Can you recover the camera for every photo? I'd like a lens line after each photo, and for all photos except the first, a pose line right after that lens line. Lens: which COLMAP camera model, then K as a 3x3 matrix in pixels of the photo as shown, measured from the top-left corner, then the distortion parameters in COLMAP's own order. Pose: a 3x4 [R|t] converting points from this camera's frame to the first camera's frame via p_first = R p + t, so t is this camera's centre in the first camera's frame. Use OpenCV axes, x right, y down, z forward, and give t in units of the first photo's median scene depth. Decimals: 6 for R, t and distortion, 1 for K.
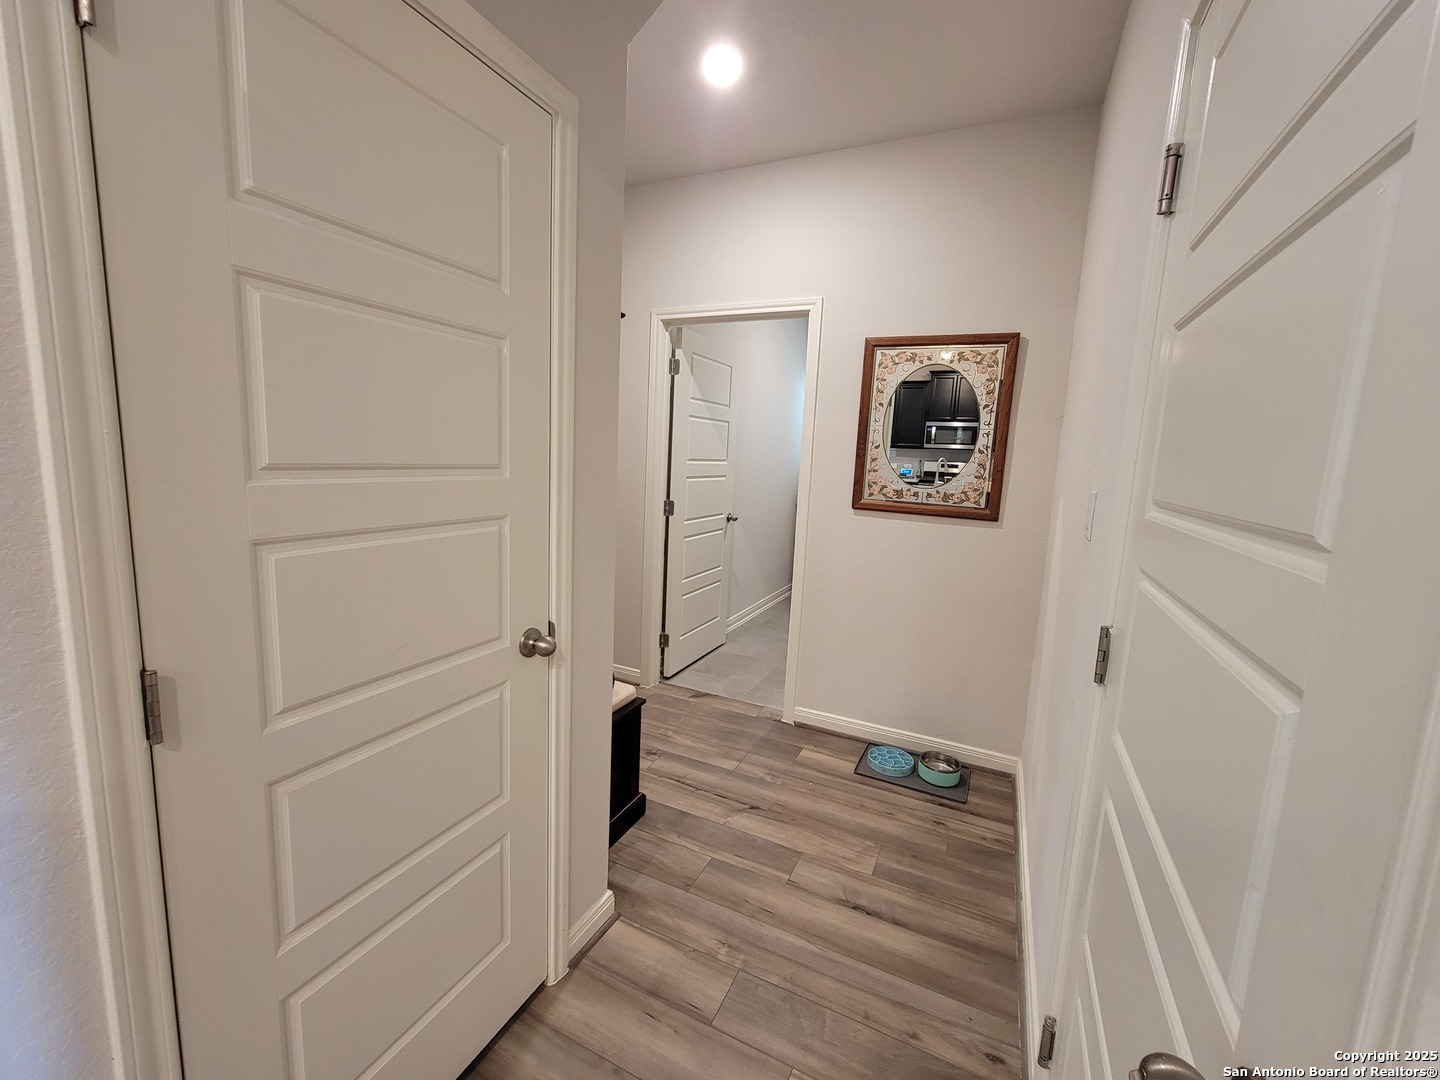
lens RADIAL K [[589.6, 0, 718.5], [0, 589.6, 534.1], [0, 0, 1]] dist [-0.004165, 0.002941]
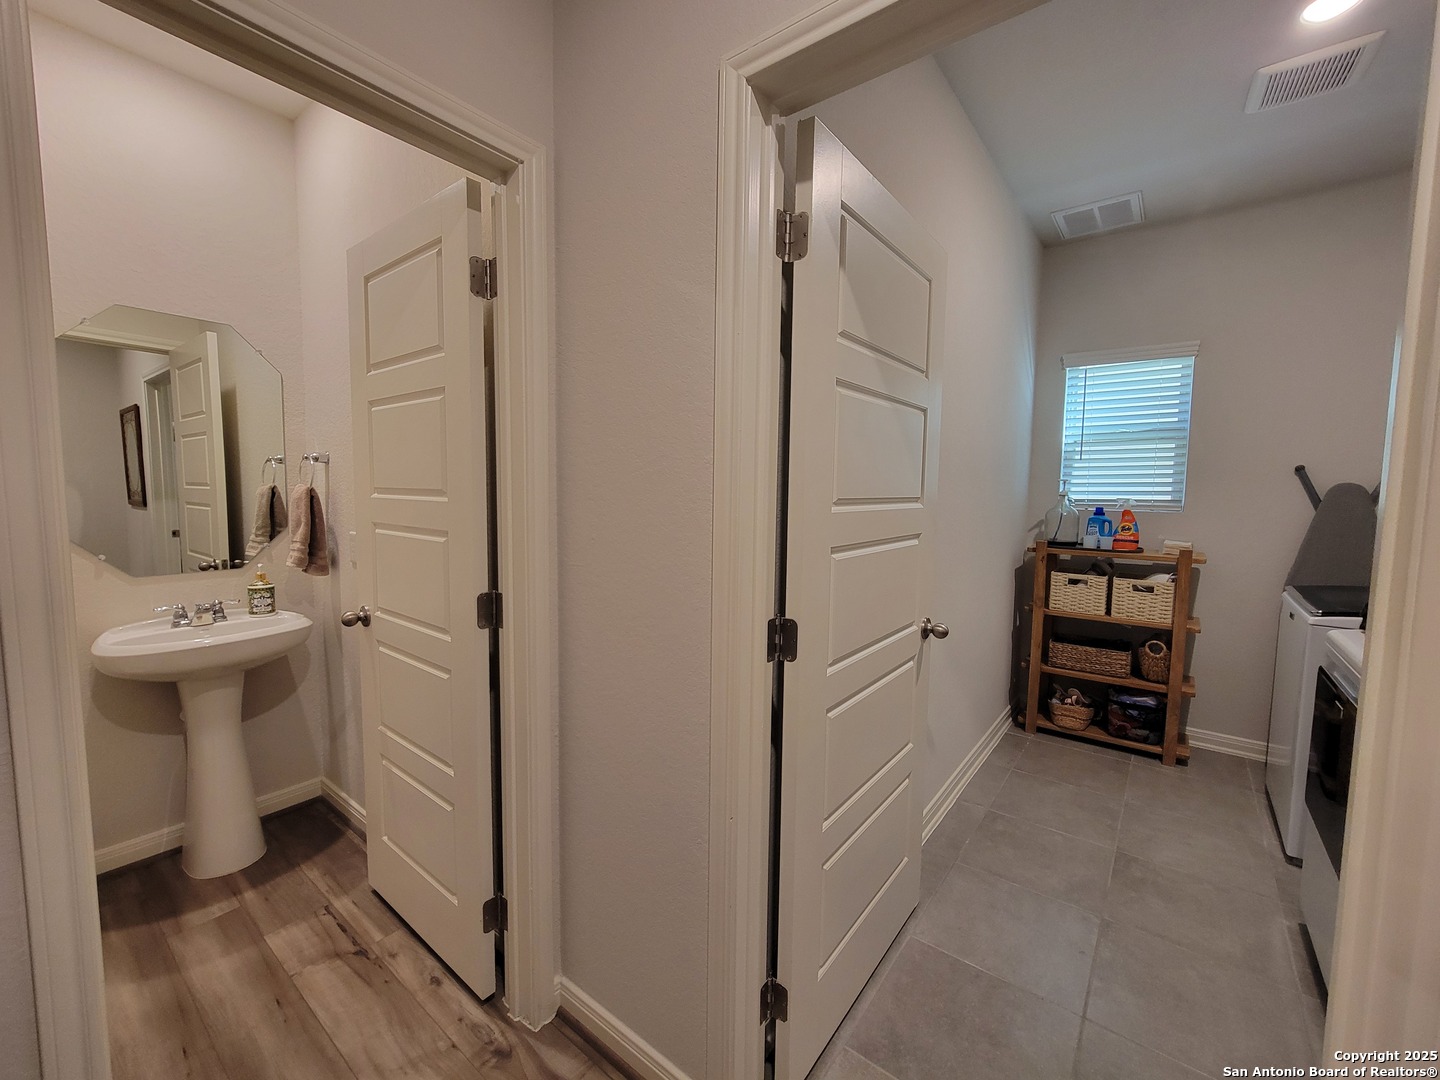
lens RADIAL K [[589.6, 0, 718.5], [0, 589.6, 534.1], [0, 0, 1]] dist [-0.004165, 0.002941]
pose [[0.976074, -0.017429, -0.216740, -0.043959], [0.003932, 0.998034, -0.062547, -0.086041], [0.217404, 0.060199, 0.974224, 0.645334]]
